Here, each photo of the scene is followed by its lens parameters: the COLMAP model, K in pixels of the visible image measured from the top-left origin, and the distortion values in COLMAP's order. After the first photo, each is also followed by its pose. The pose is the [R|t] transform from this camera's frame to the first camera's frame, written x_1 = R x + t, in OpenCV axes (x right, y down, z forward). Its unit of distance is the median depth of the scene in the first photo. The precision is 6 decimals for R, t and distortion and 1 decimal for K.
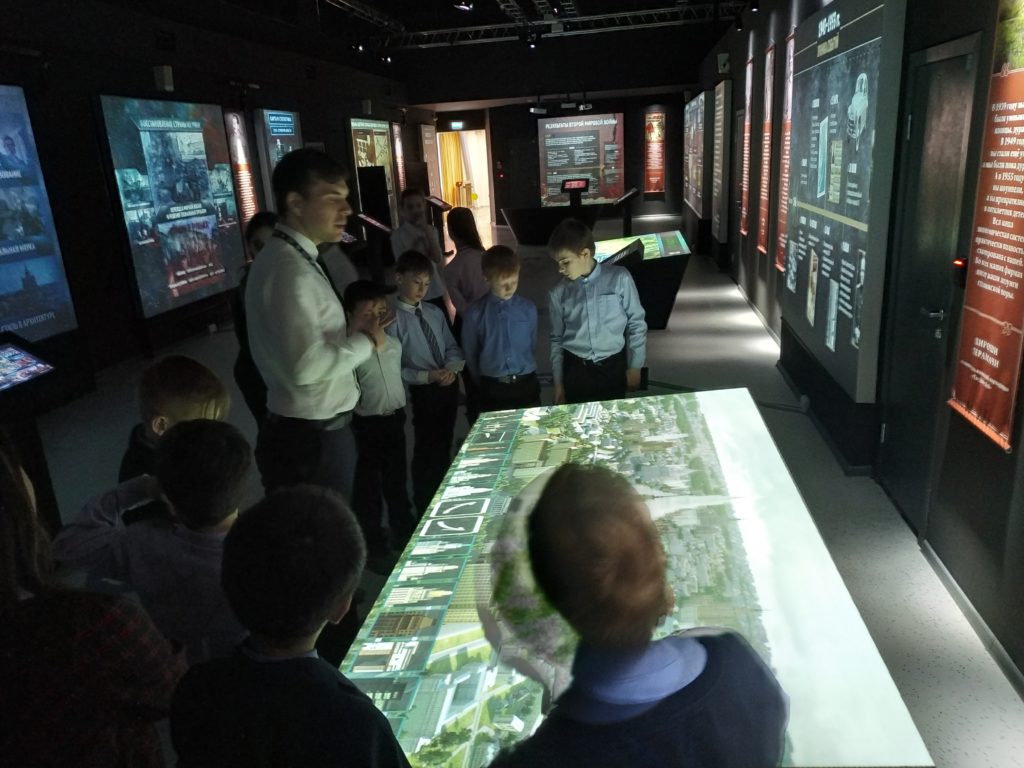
lens RADIAL K [[735.1, 0, 511.9], [0, 735.1, 381.4], [0, 0, 1]] dist [-0.006667, -0.000212]
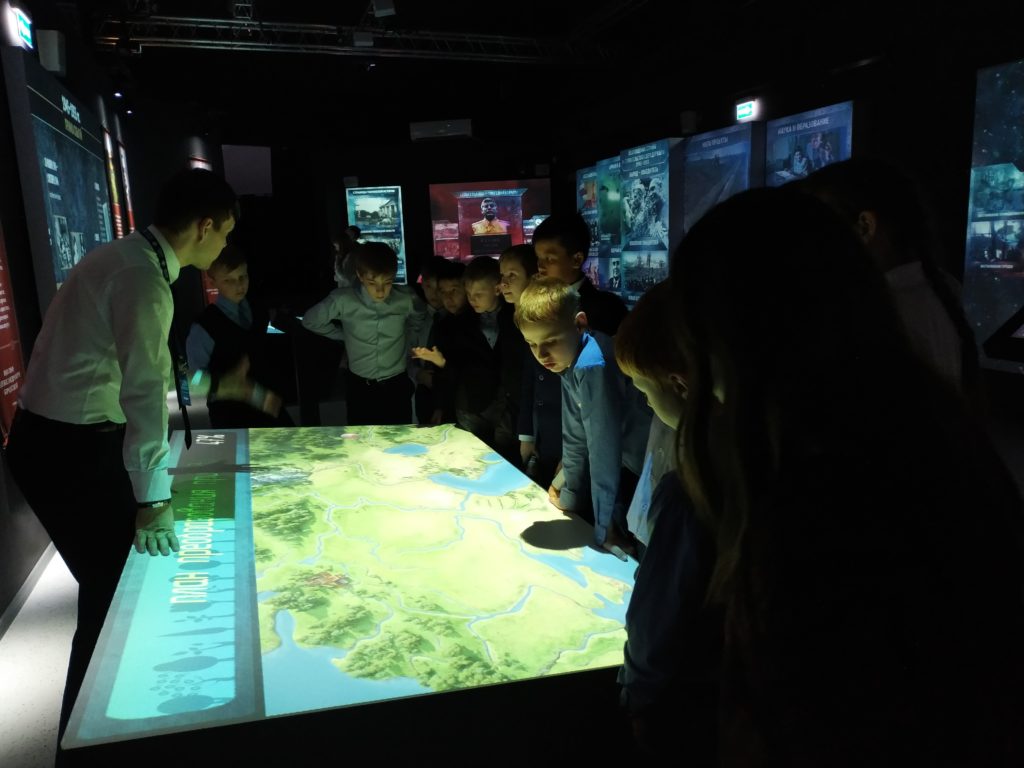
lens RADIAL K [[735.1, 0, 512.5], [0, 735.1, 380.7], [0, 0, 1]] dist [-0.006667, -0.000212]
pose [[-0.866700, 0.175252, -0.467030, 0.255704], [-0.064345, 0.889154, 0.453062, -0.388498], [0.494662, 0.422720, -0.759353, 1.375842]]
